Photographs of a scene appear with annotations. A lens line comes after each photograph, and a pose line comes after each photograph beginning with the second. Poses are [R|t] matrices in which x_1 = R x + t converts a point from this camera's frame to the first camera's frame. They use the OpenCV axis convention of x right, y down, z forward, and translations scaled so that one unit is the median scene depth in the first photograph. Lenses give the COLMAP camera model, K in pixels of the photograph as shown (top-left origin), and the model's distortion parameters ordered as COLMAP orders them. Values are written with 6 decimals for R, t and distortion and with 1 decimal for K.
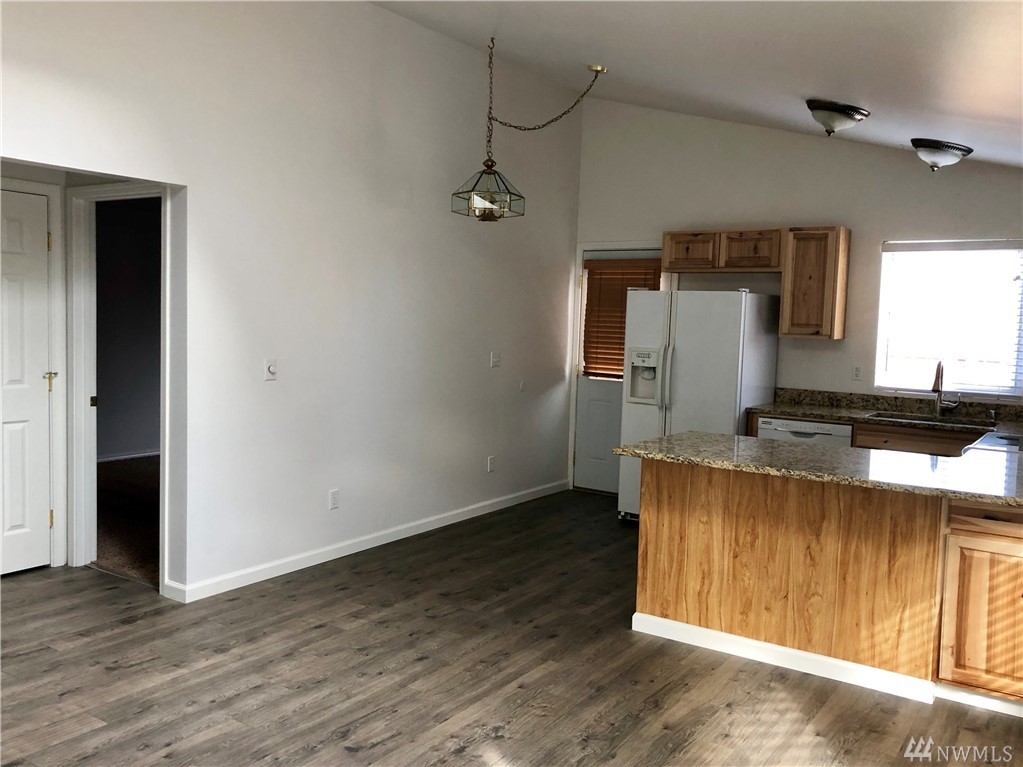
lens RADIAL K [[891.0, 0, 510.7], [0, 891.0, 376.1], [0, 0, 1]] dist [0.066995, -0.072081]
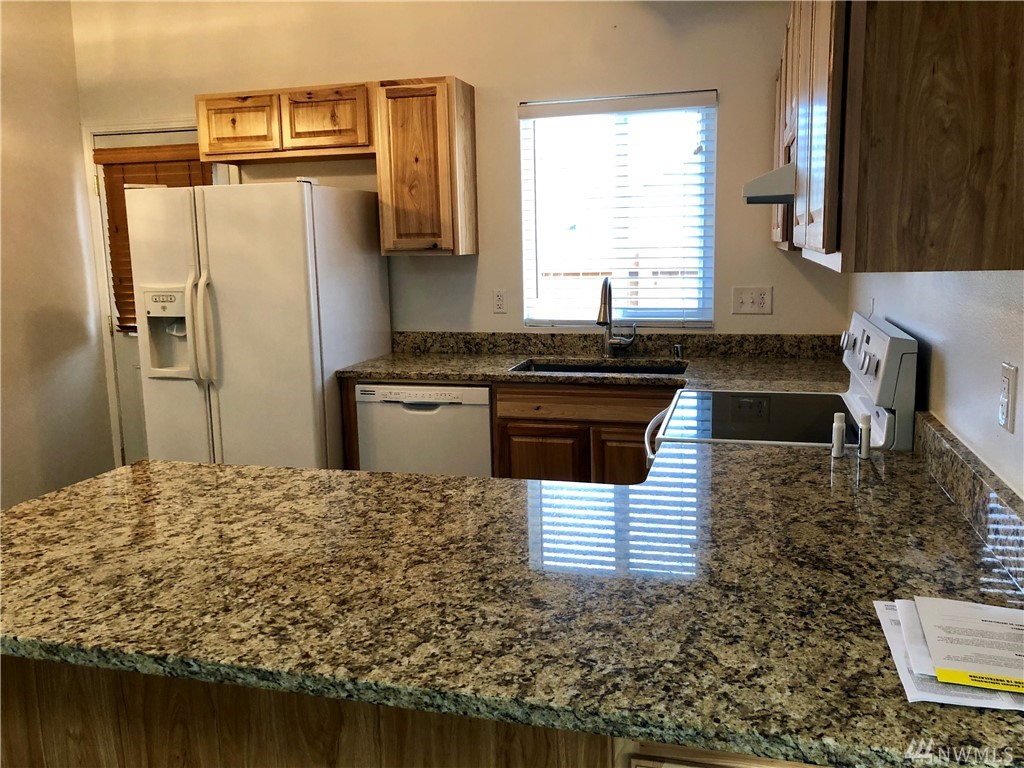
lens RADIAL K [[834.9, 0, 511.5], [0, 834.9, 372.8], [0, 0, 1]] dist [0.027266, -0.006771]
pose [[0.946736, -0.098998, 0.306414, 0.222457], [0.073036, 0.992785, 0.095096, -0.011779], [-0.313618, -0.067651, 0.947136, 0.448264]]
